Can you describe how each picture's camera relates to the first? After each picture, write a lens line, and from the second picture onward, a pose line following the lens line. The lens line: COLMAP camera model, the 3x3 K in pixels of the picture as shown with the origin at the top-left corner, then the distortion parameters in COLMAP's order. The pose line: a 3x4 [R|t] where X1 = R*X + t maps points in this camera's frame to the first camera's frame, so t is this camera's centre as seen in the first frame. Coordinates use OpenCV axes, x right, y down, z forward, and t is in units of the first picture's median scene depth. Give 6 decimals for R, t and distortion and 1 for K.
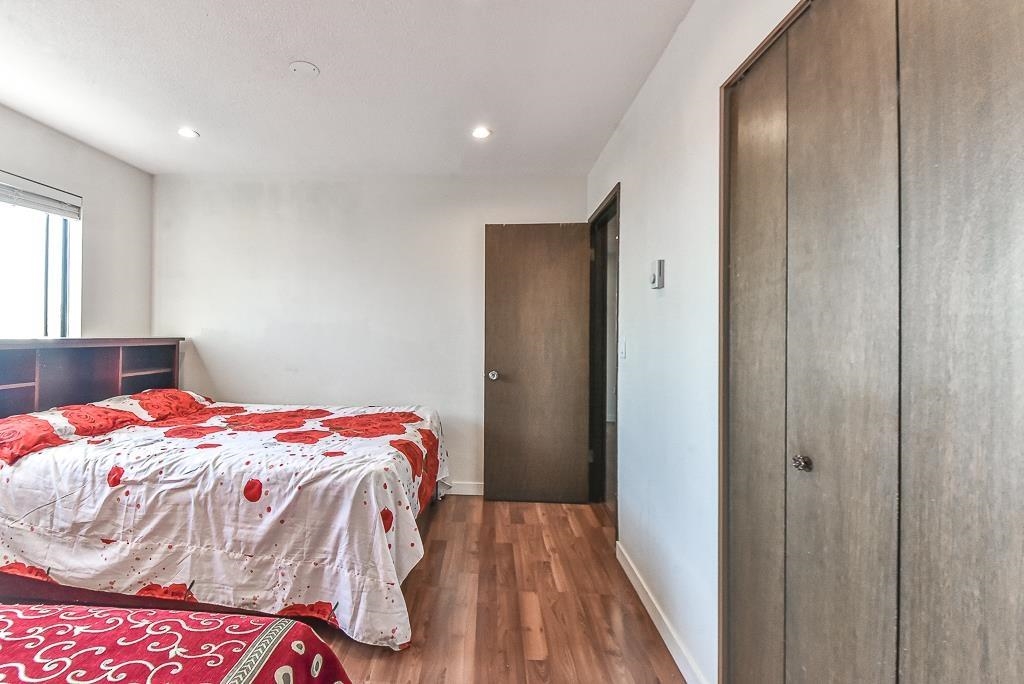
lens RADIAL K [[441.9, 0, 511.4], [0, 441.9, 353.6], [0, 0, 1]] dist [0.001716, -0.009080]
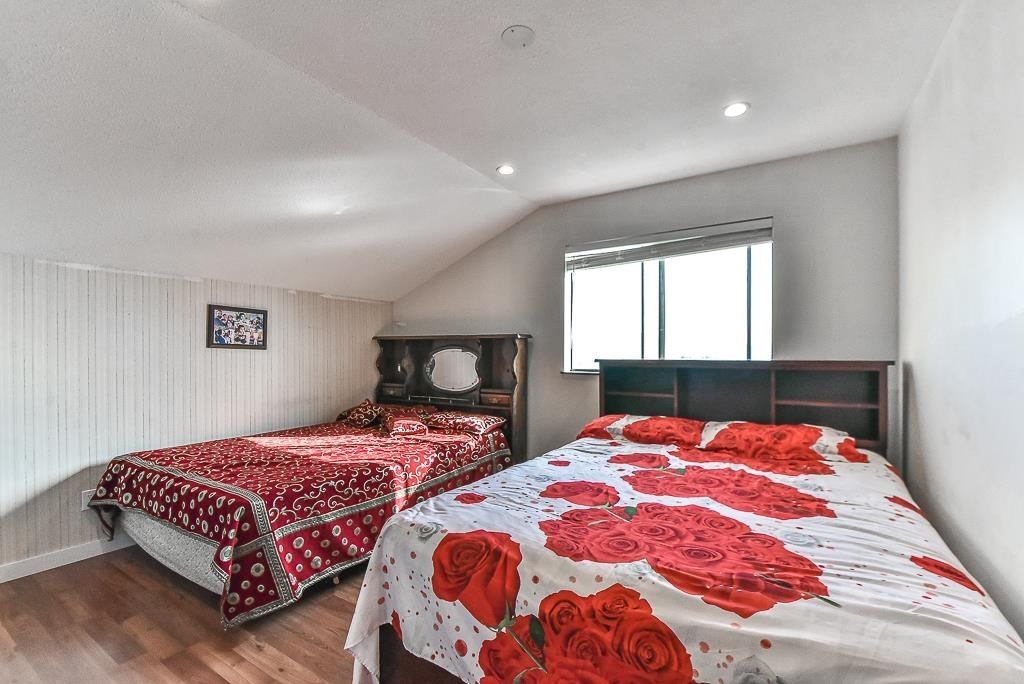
lens RADIAL K [[441.9, 0, 511.4], [0, 441.9, 353.6], [0, 0, 1]] dist [0.001716, -0.009080]
pose [[-0.566754, -0.004038, -0.823877, 0.169800], [-0.040065, 0.998940, 0.022666, -0.049739], [0.822912, 0.045855, -0.566315, 1.104504]]
